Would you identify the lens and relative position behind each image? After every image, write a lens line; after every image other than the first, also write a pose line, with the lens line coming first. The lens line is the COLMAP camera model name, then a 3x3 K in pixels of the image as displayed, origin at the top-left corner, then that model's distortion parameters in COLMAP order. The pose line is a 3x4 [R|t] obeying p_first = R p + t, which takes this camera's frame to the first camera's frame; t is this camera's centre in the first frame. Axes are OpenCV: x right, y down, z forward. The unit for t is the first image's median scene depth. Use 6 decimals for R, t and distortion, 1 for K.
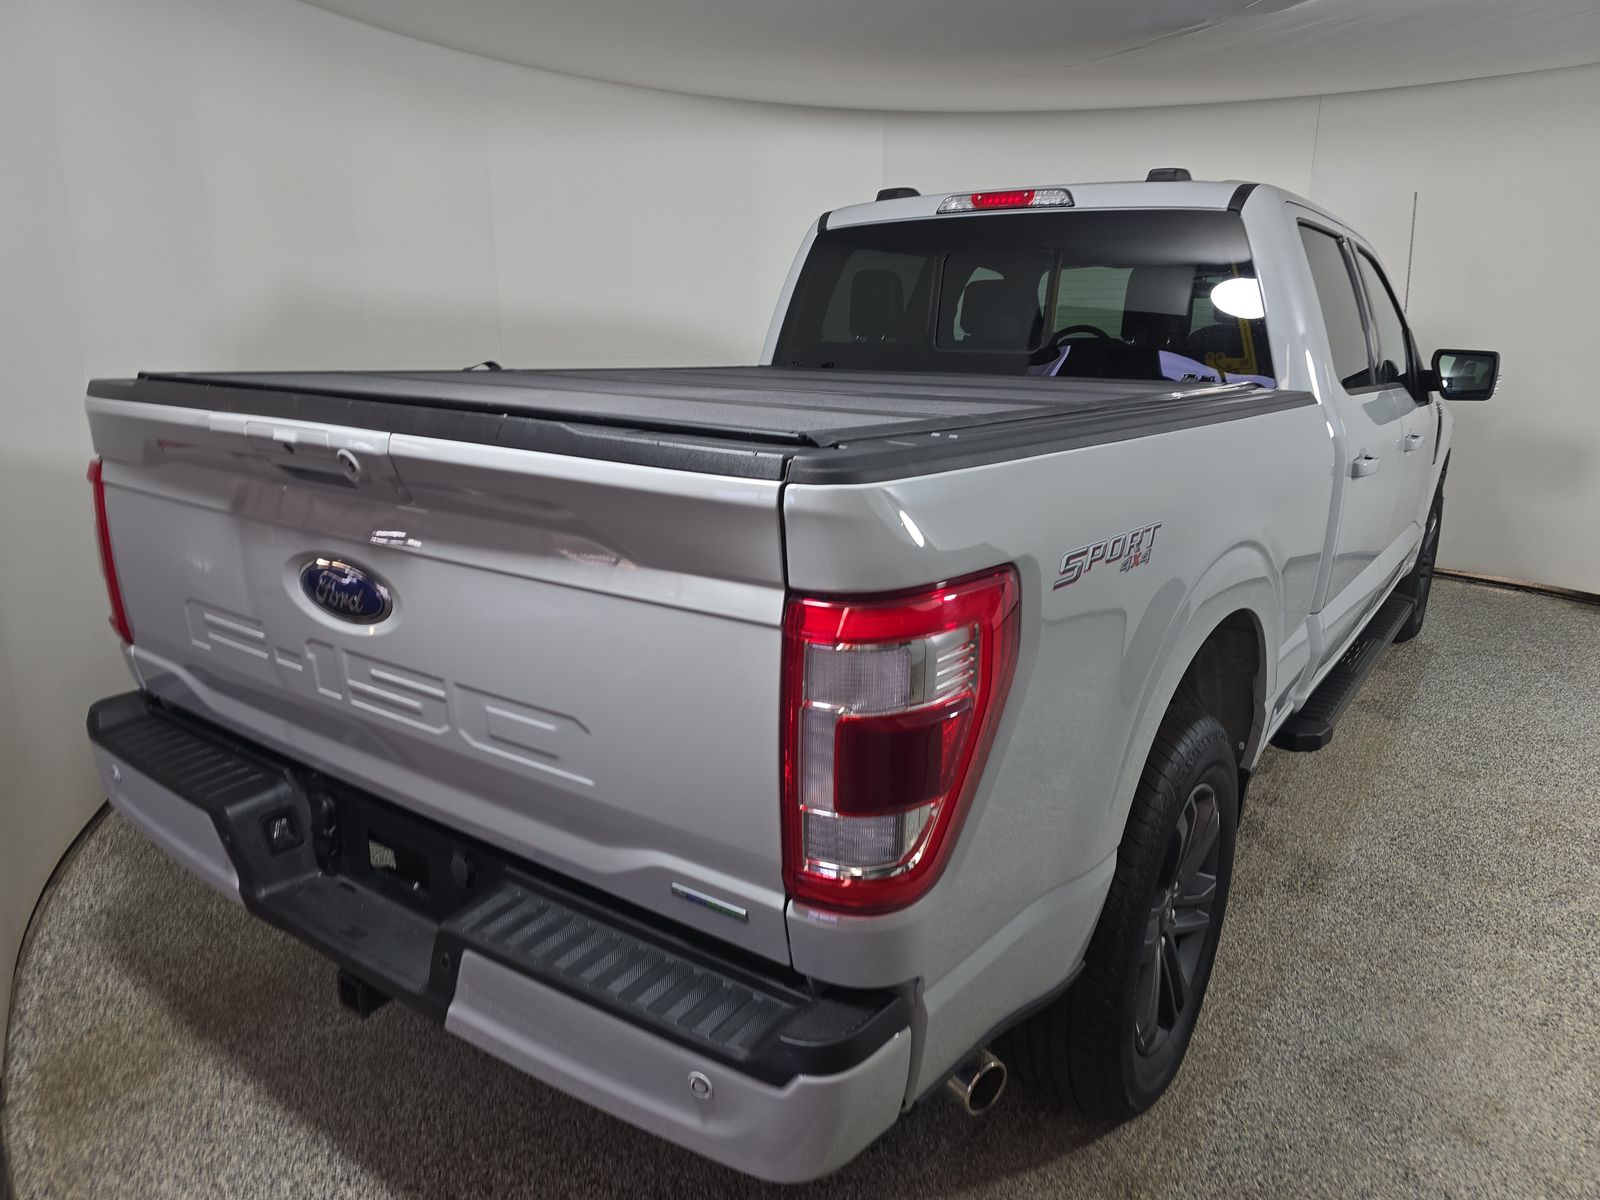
lens RADIAL K [[1076.4, 0, 799.8], [0, 1076.4, 599.9], [0, 0, 1]] dist [0.038829, -0.034194]
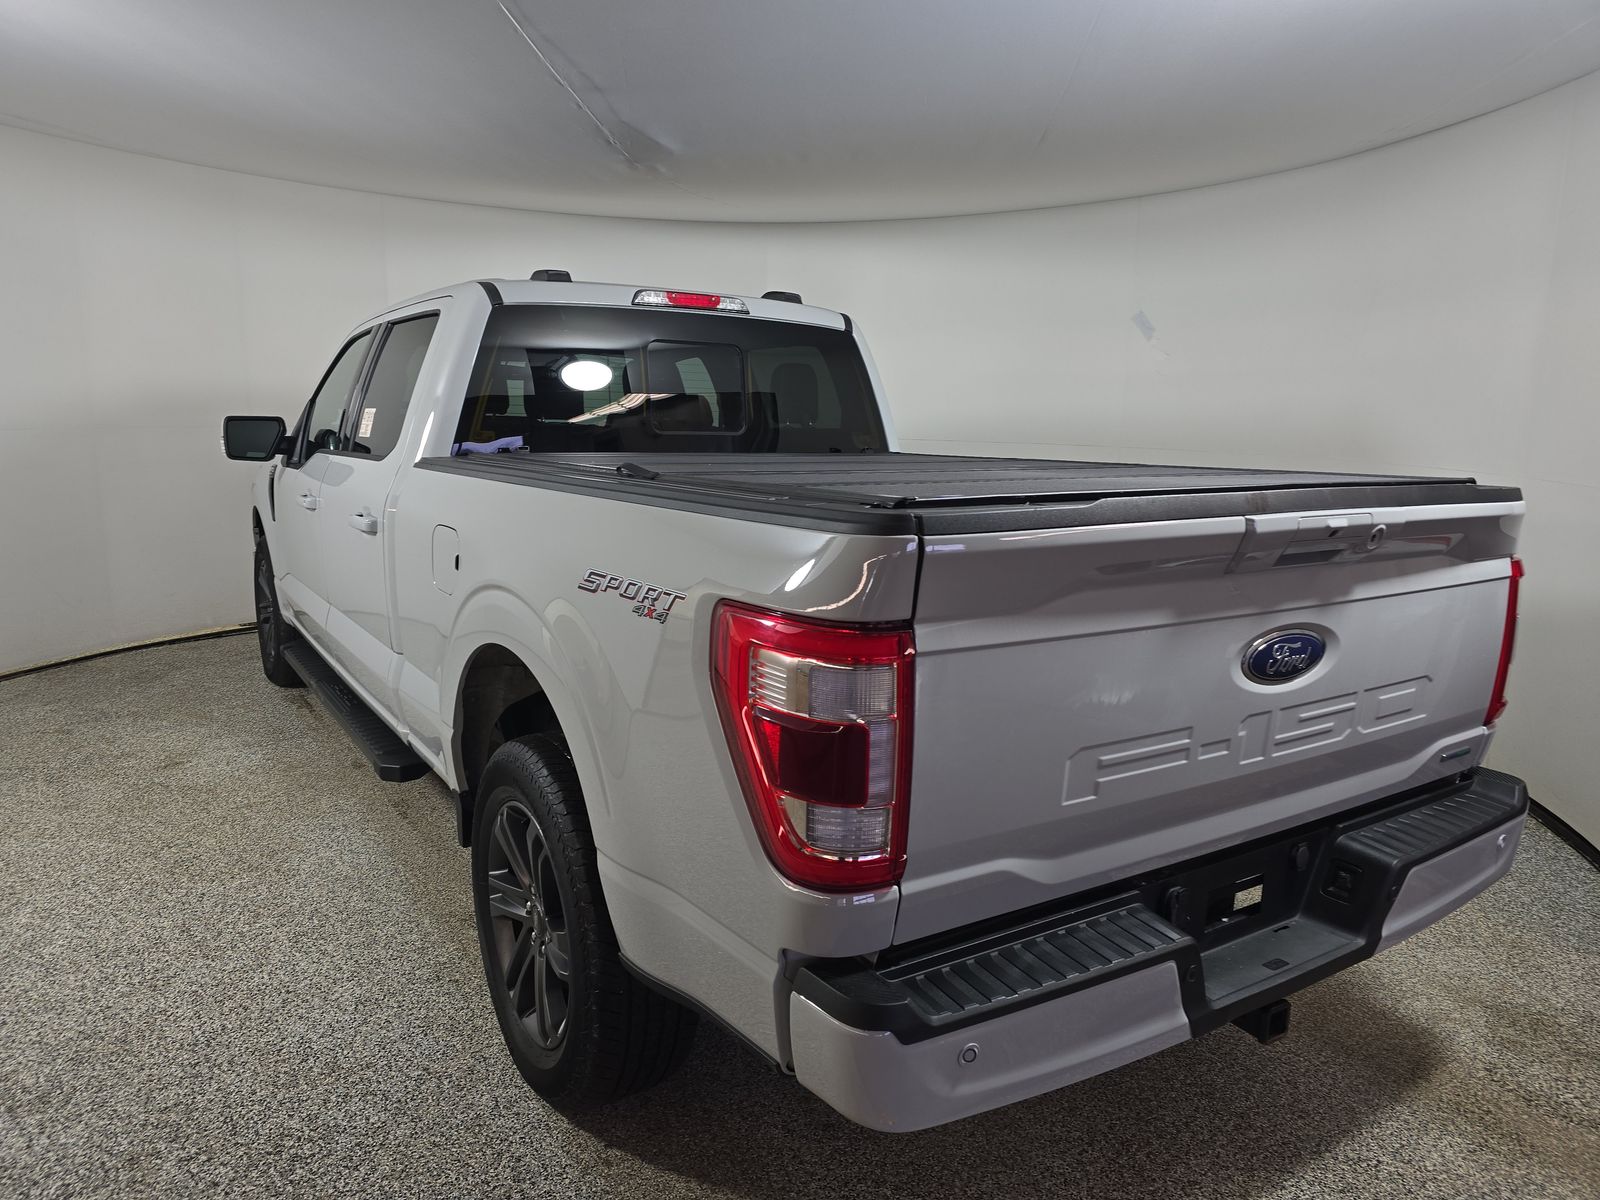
lens RADIAL K [[1076.4, 0, 803.7], [0, 1076.4, 597.5], [0, 0, 1]] dist [0.038829, -0.034194]
pose [[0.362691, -0.161982, 0.917724, -0.860077], [0.216320, 0.972513, 0.086161, -0.144825], [-0.906455, 0.167272, 0.387761, 0.523207]]
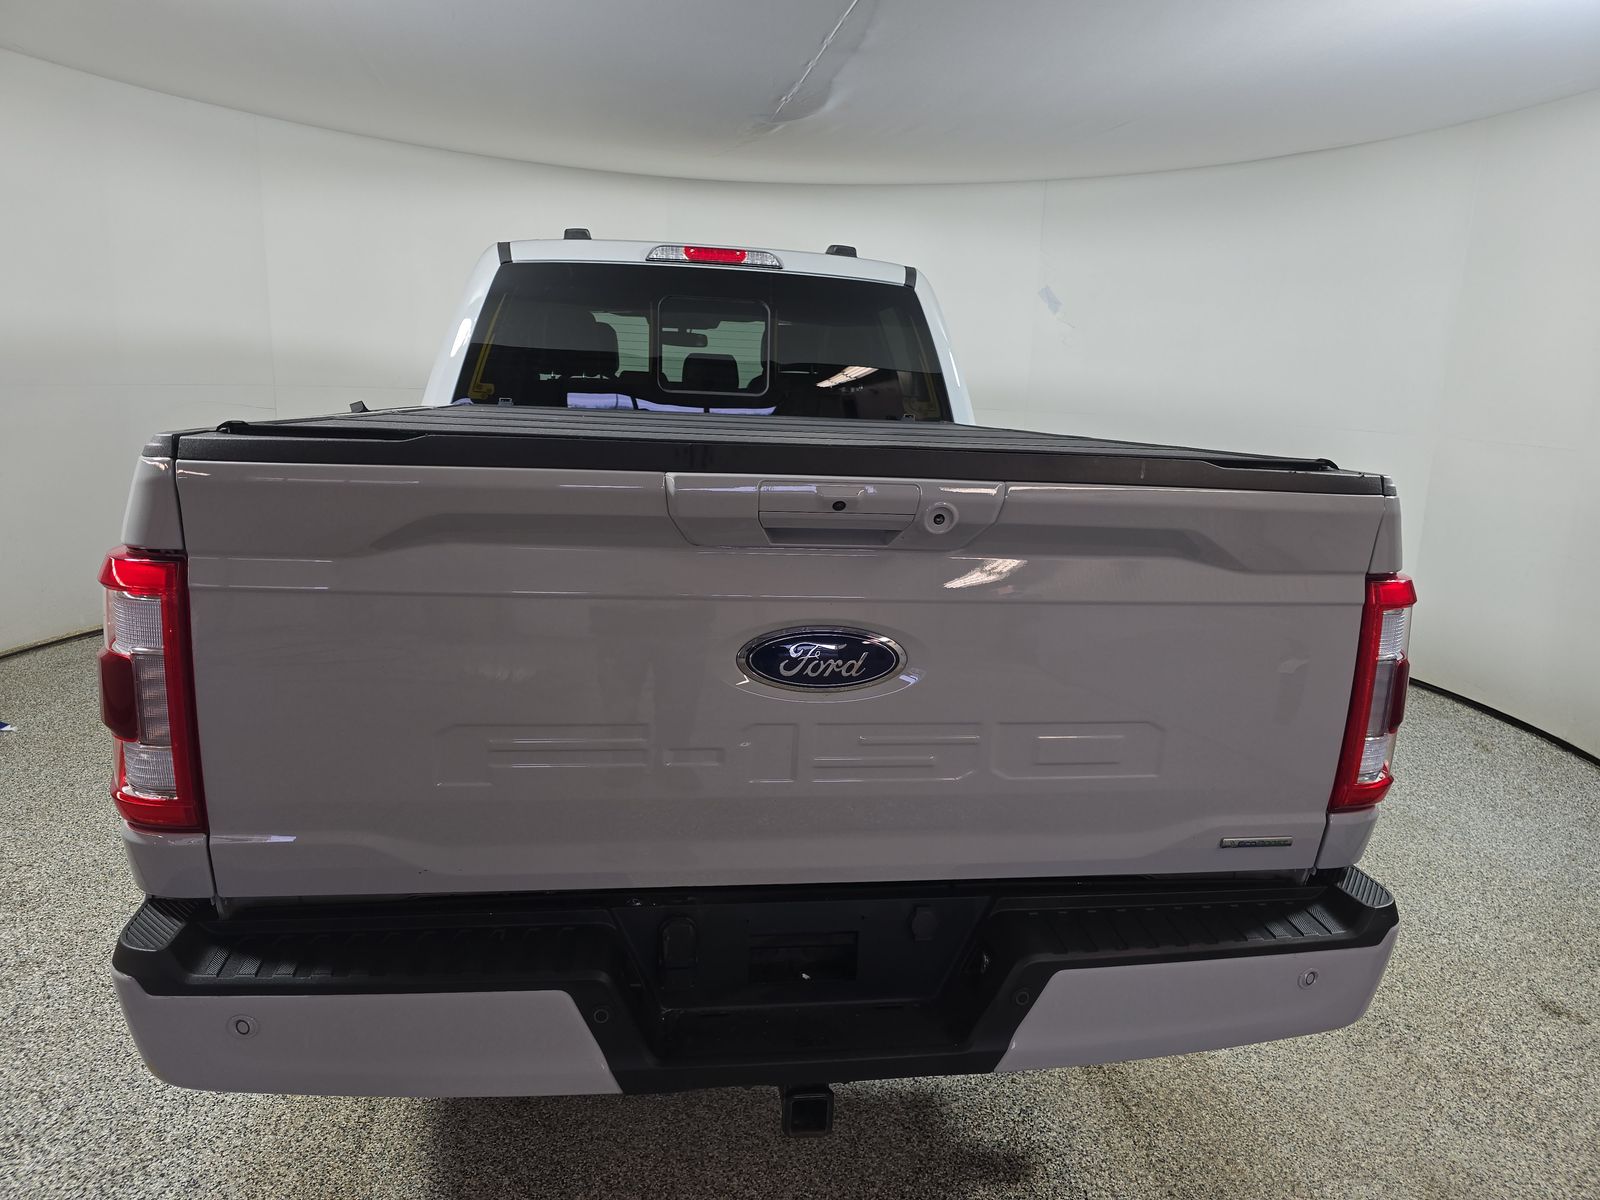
lens RADIAL K [[1076.4, 0, 797.3], [0, 1076.4, 604.7], [0, 0, 1]] dist [0.038829, -0.034194]
pose [[0.720482, -0.122742, 0.682525, -0.545039], [0.141593, 0.989515, 0.028481, -0.042595], [-0.678865, 0.076121, 0.730307, 0.181402]]
